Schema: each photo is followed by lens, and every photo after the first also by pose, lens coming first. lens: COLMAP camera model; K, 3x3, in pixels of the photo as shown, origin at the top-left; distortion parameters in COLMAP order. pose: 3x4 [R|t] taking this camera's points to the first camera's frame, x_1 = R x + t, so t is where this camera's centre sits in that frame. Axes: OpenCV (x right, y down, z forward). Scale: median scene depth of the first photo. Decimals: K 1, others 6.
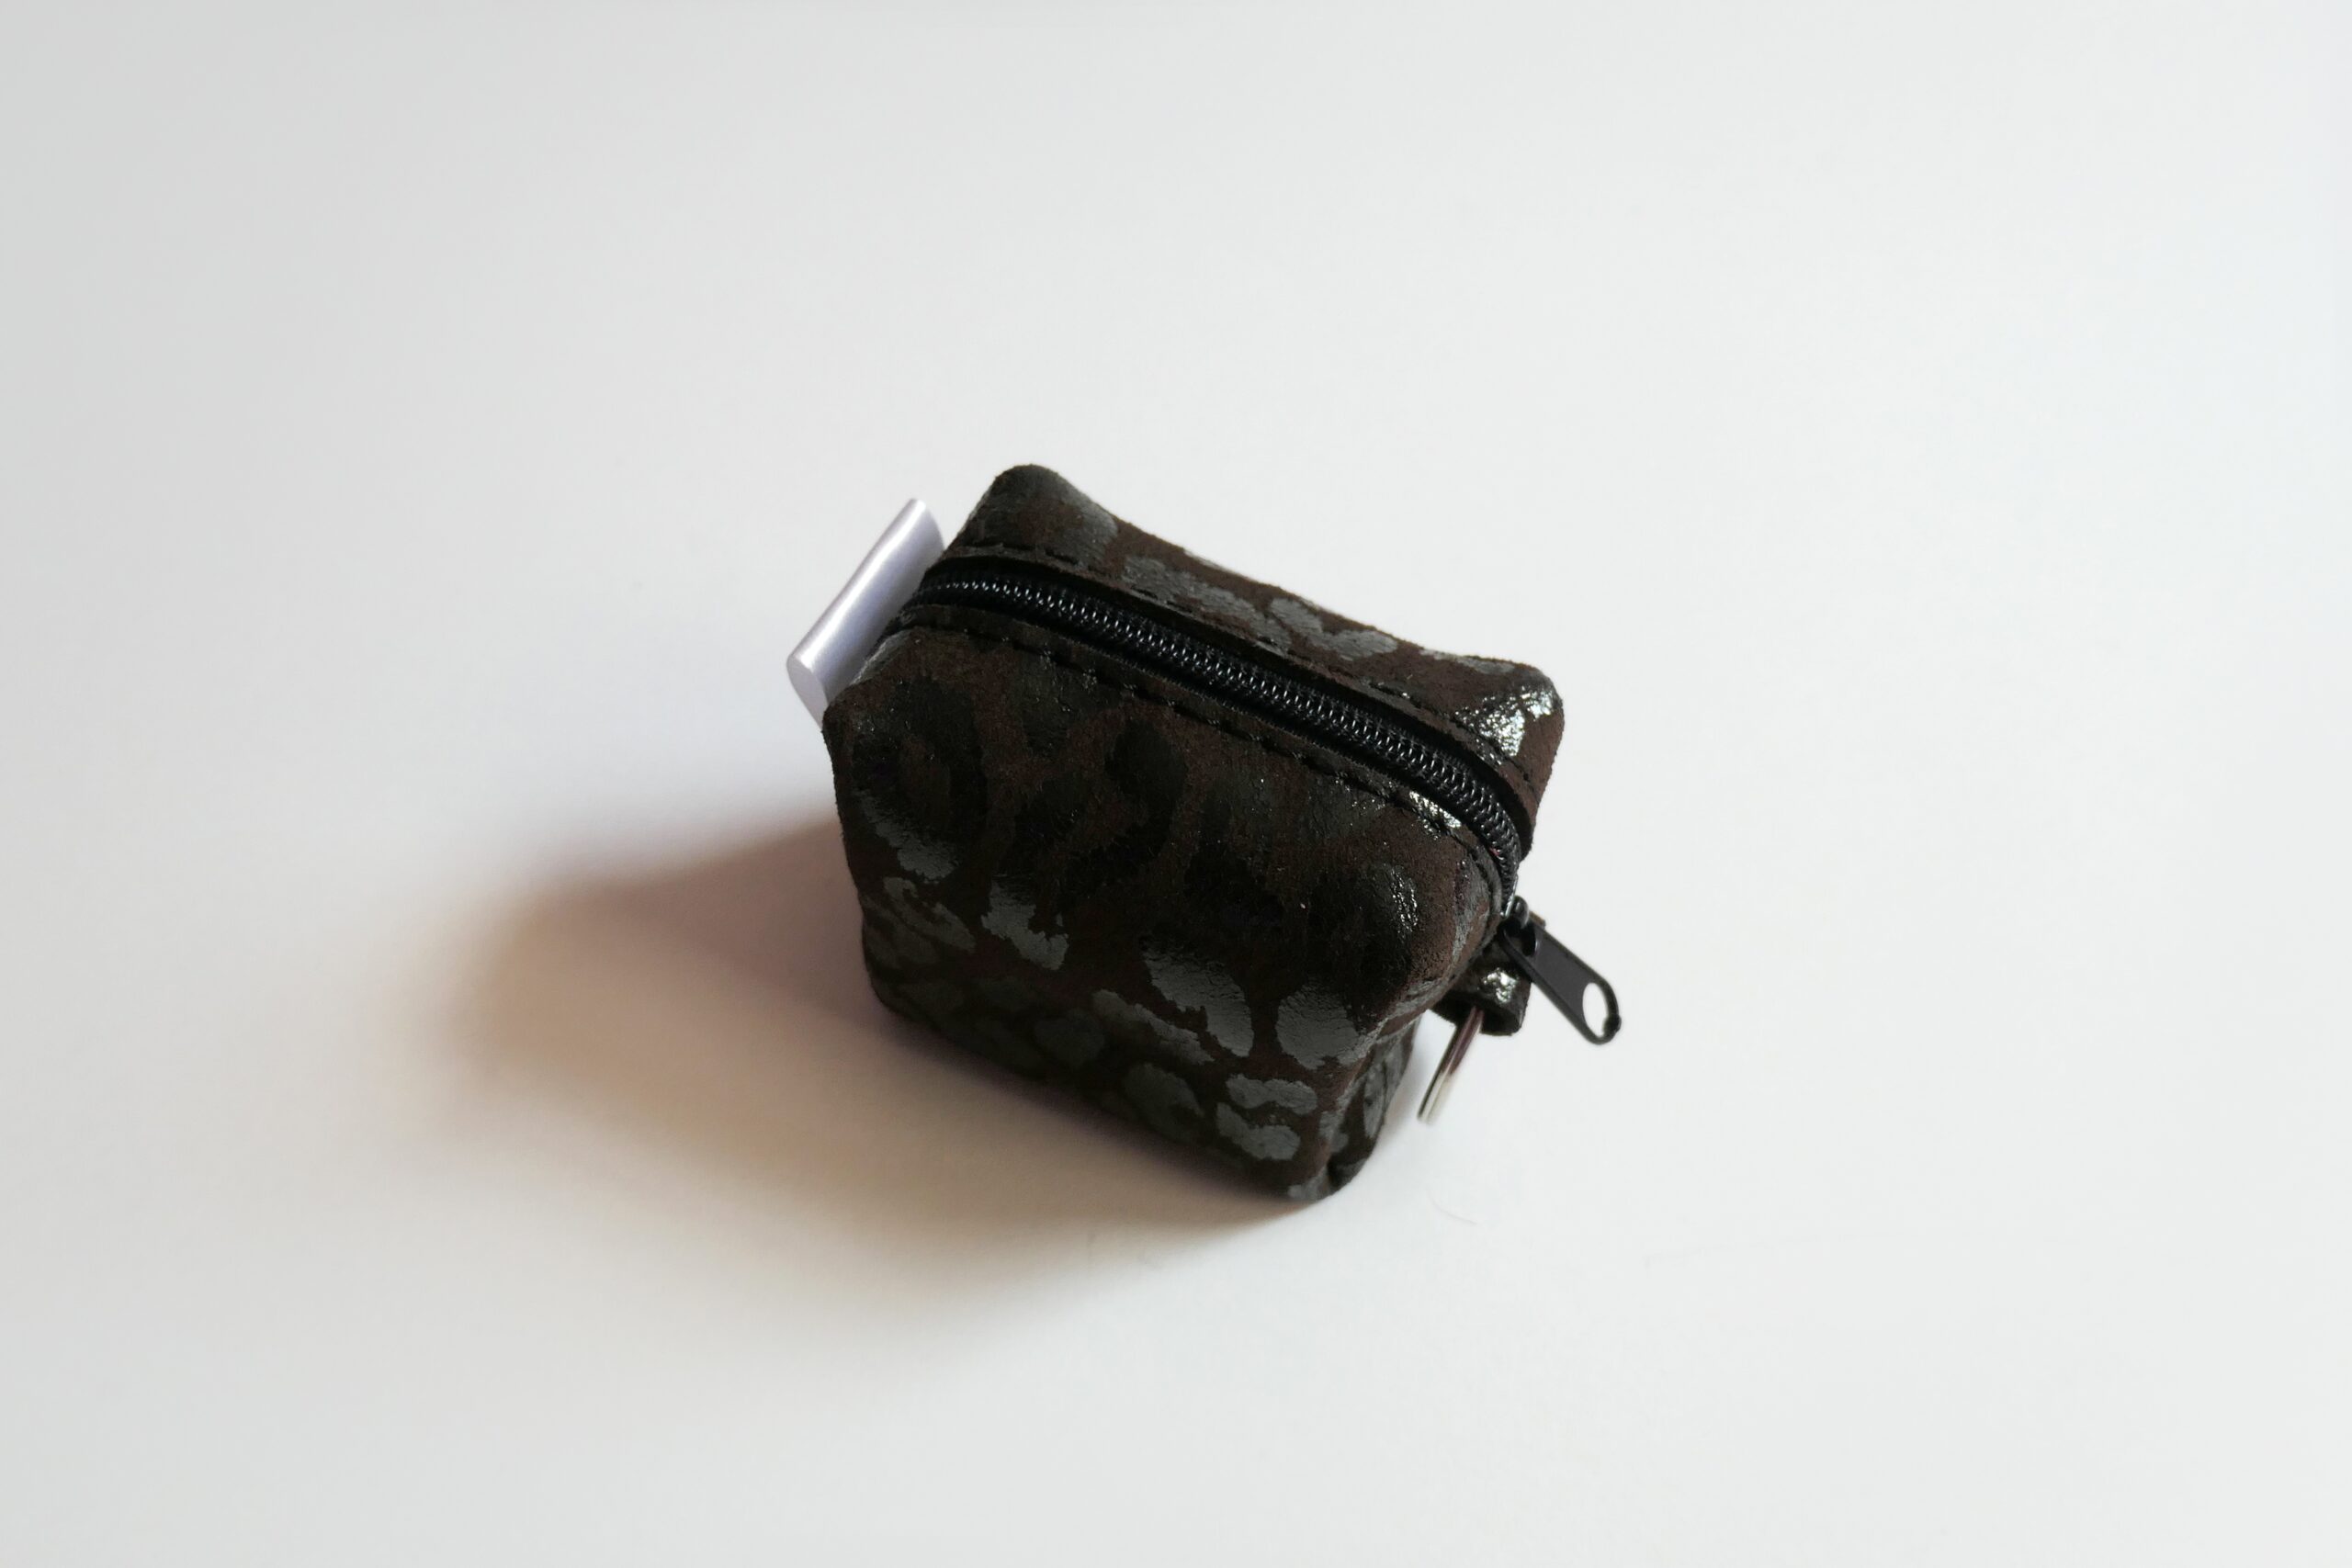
lens RADIAL K [[2127.7, 0, 1339.2], [0, 2127.7, 784.0], [0, 0, 1]] dist [0.000227, 0.000258]
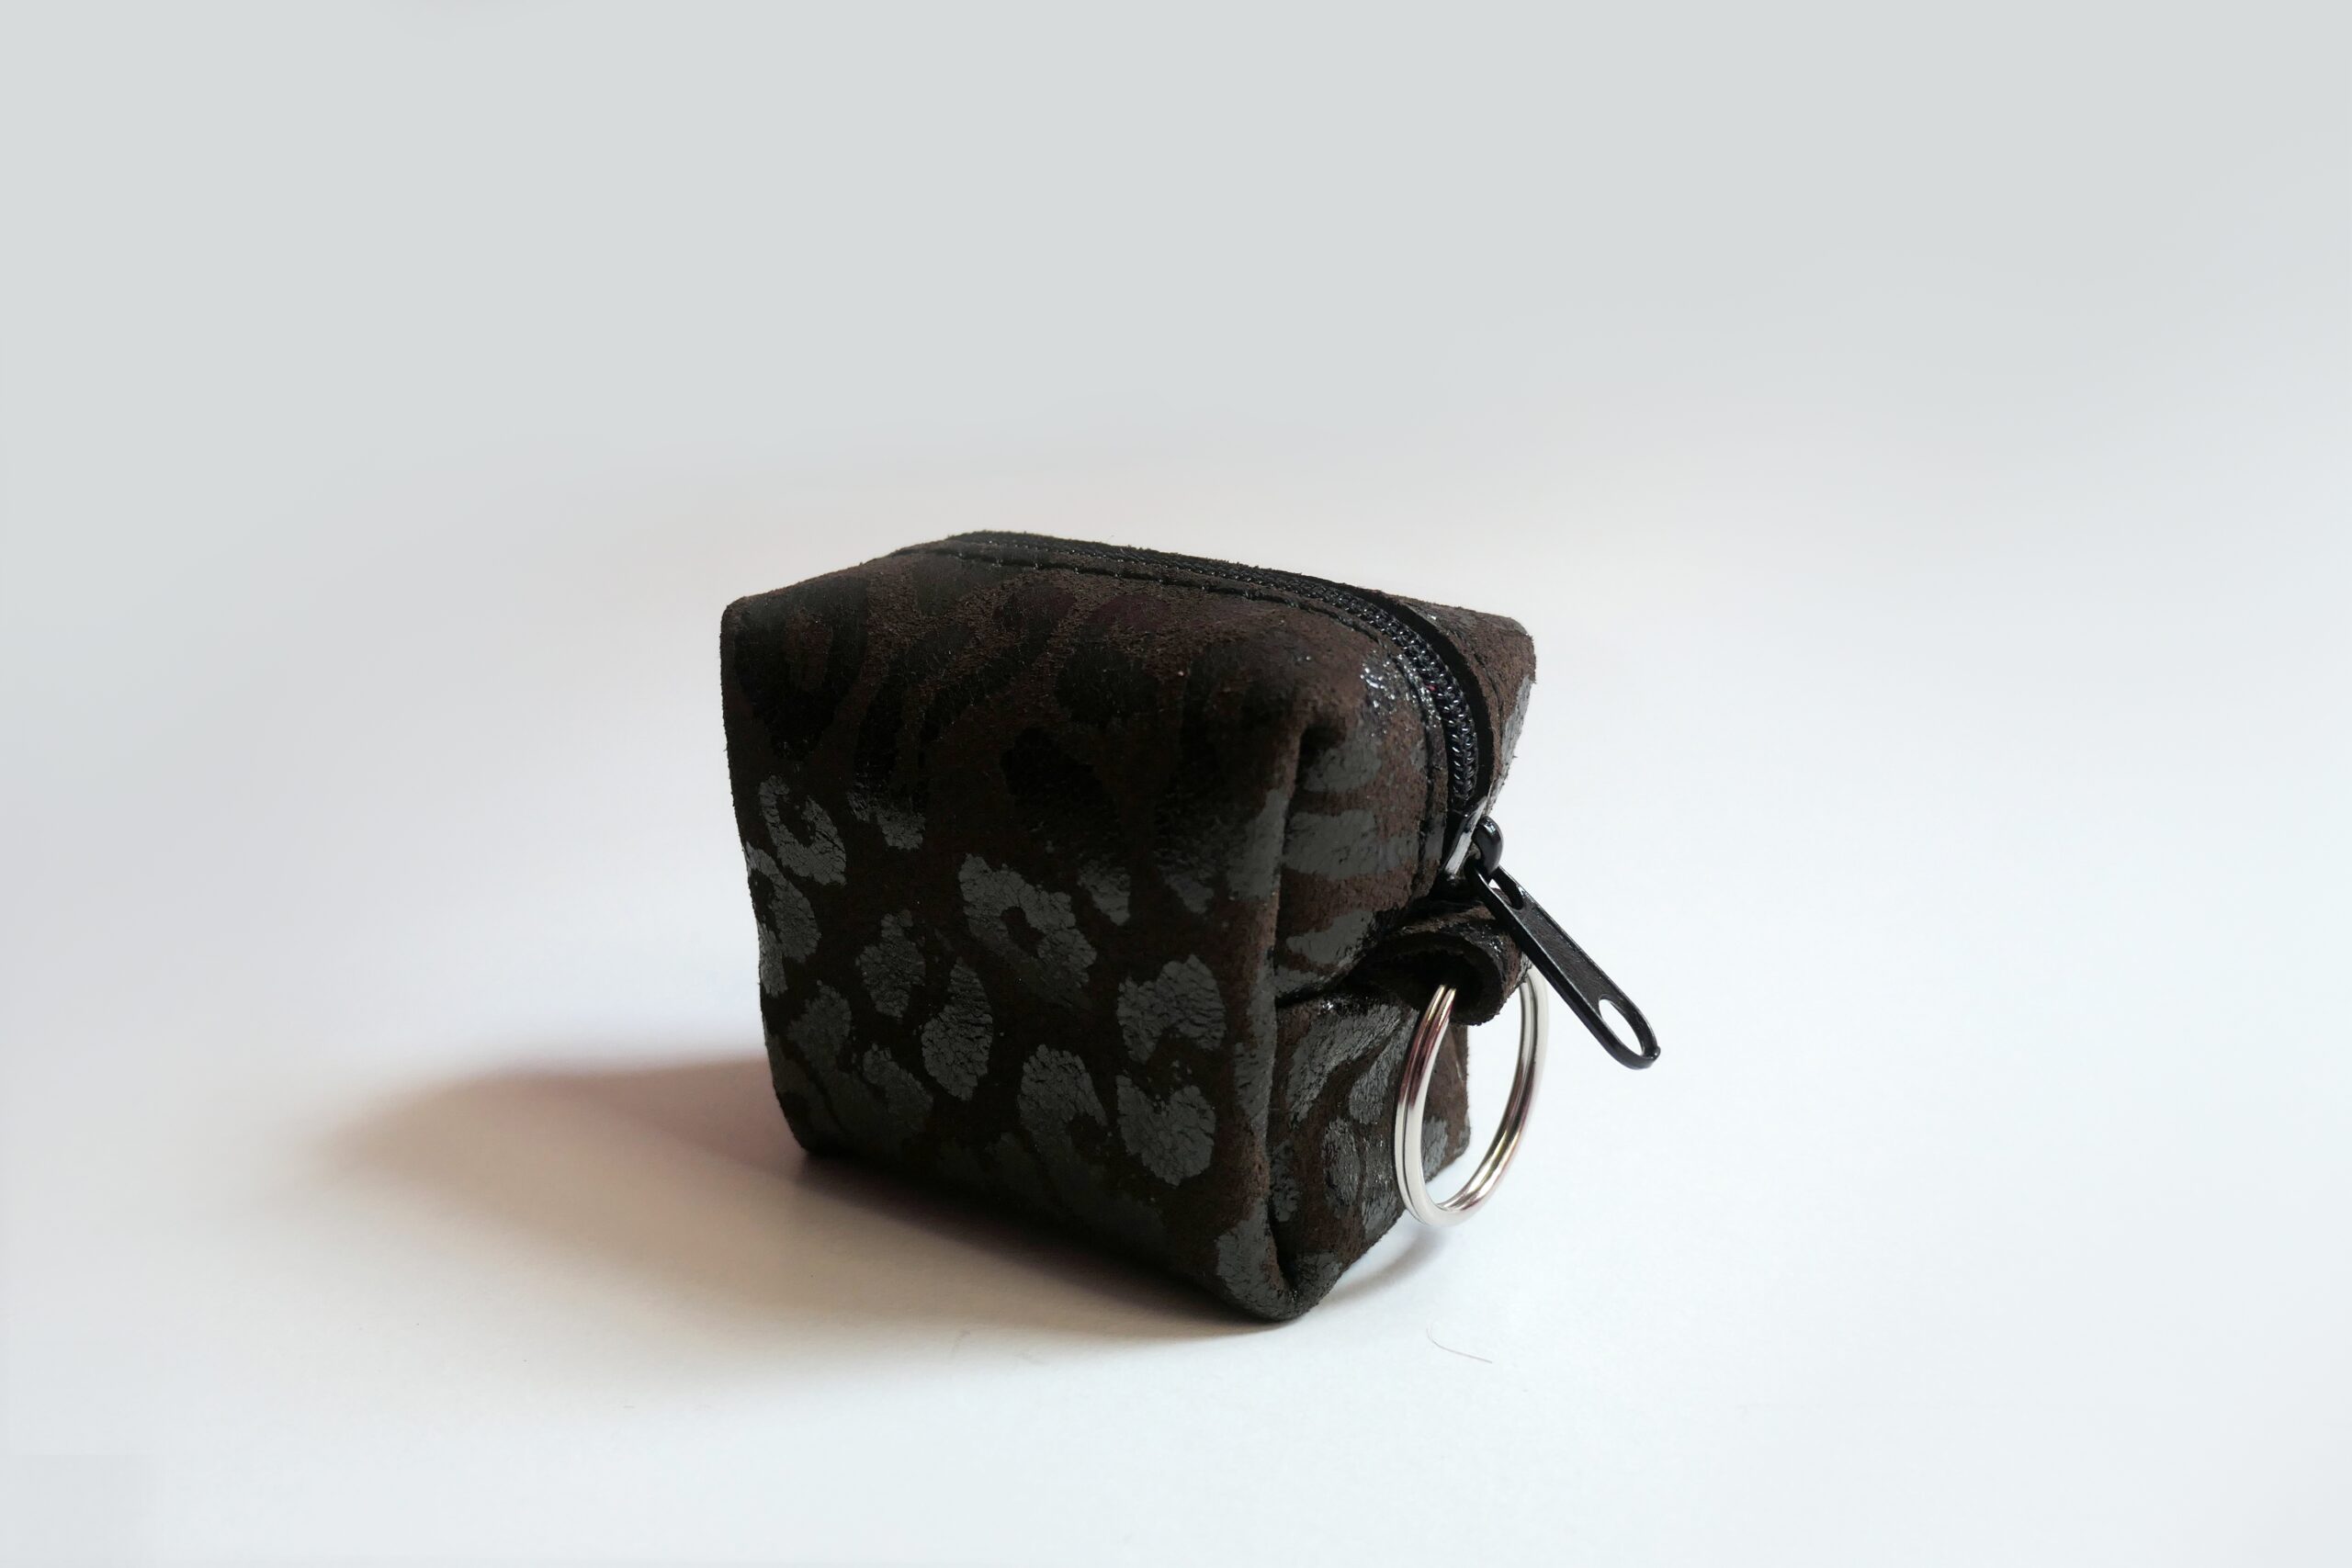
lens RADIAL K [[1940.8, 0, 1176.0], [0, 1940.8, 784.0], [0, 0, 1]] dist [-0.002530, -0.000332]
pose [[0.970624, -0.082827, -0.225894, 0.146061], [-0.079566, 0.775553, -0.626248, 0.552632], [0.227063, 0.625825, 0.746181, 0.429802]]
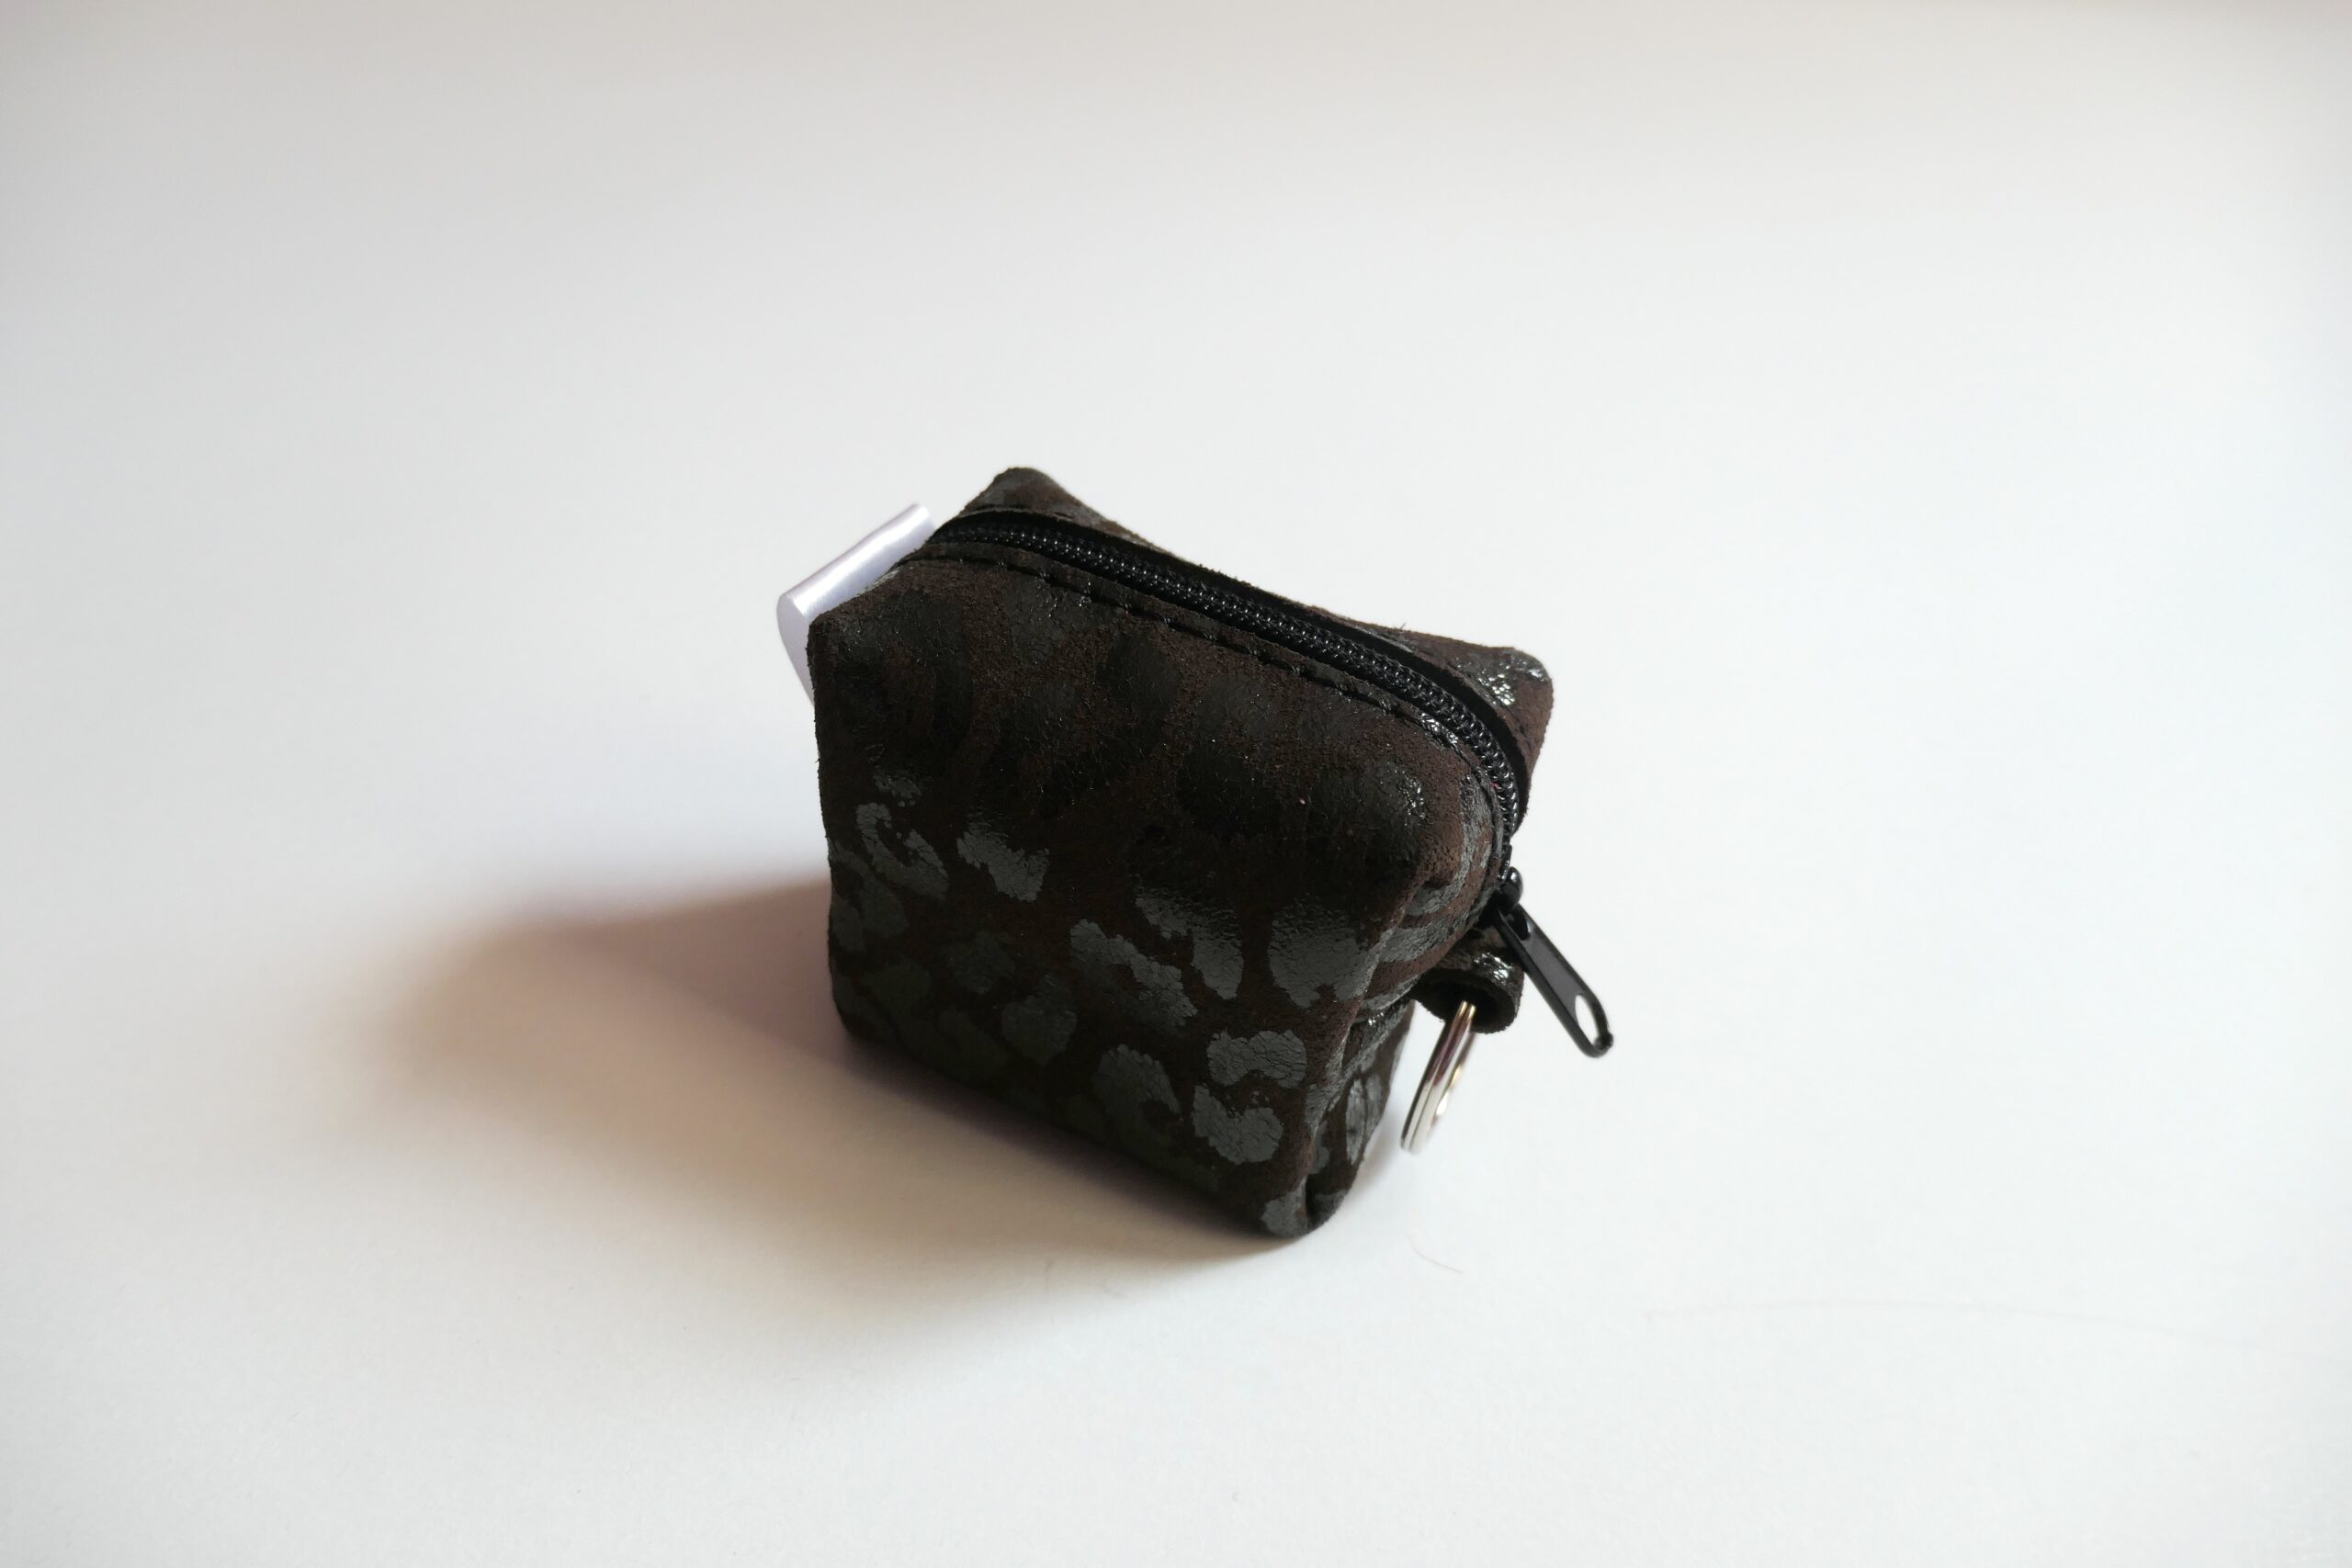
lens RADIAL K [[1691.9, 0, 1258.5], [0, 1691.9, 781.1], [0, 0, 1]] dist [0.001661, 0.000001]
pose [[0.999779, 0.017954, 0.010916, -0.042878], [-0.013962, 0.955877, -0.293434, 0.257054], [-0.015703, 0.293217, 0.955917, 0.270509]]
